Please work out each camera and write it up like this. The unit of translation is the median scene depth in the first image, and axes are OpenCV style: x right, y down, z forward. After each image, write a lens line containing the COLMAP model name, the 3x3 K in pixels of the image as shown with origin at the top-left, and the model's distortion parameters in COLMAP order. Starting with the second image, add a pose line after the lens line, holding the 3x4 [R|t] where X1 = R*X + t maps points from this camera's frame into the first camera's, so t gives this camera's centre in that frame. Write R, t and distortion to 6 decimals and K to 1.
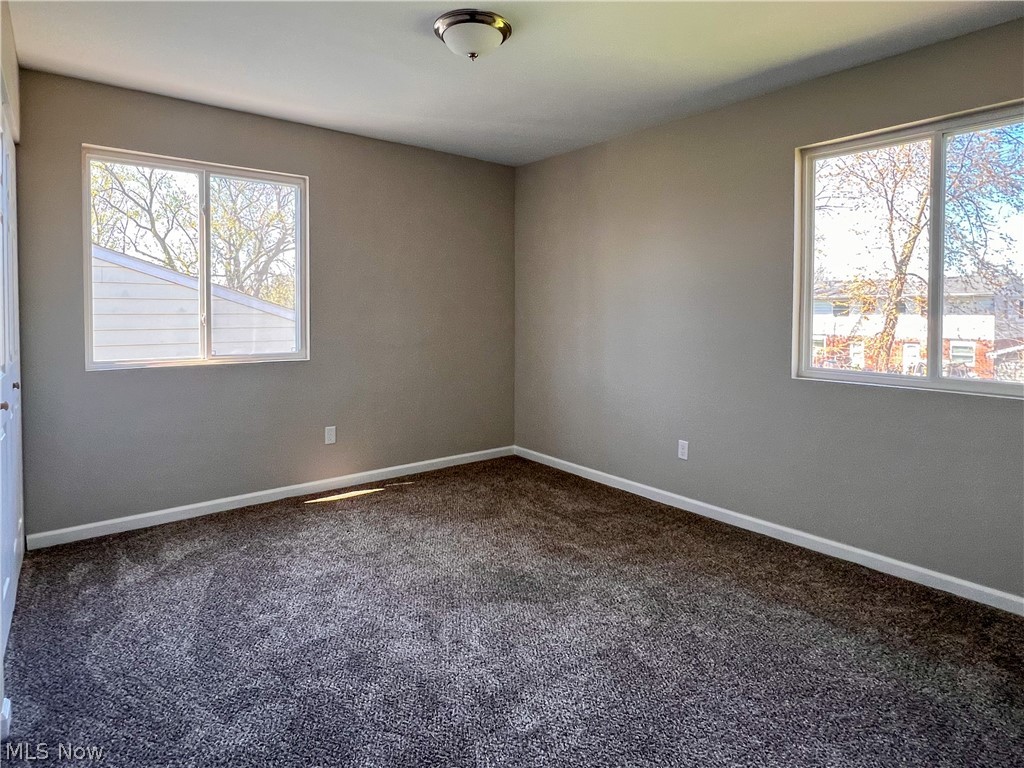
lens RADIAL K [[570.6, 0, 513.0], [0, 570.6, 330.1], [0, 0, 1]] dist [-0.001520, -0.001643]
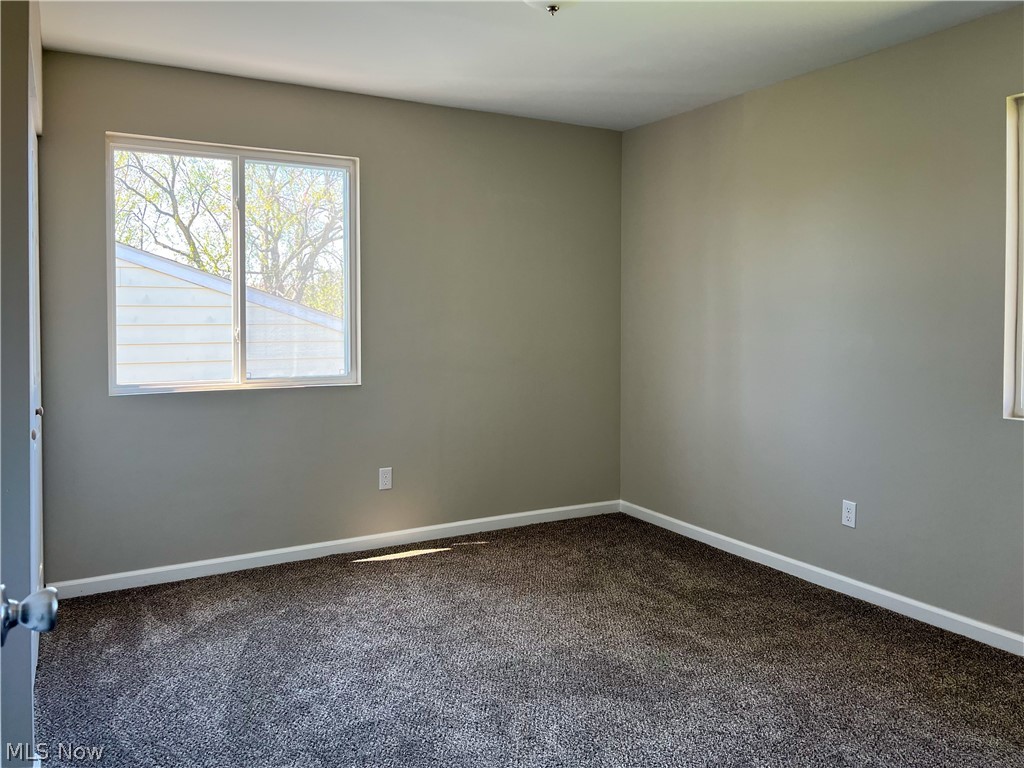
lens RADIAL K [[807.8, 0, 514.7], [0, 807.8, 334.5], [0, 0, 1]] dist [0.032986, -0.030352]
pose [[0.986720, 0.000351, -0.162430, 0.052470], [-0.001410, 0.999979, -0.006399, -0.013670], [0.162424, 0.006543, 0.986699, -0.110473]]
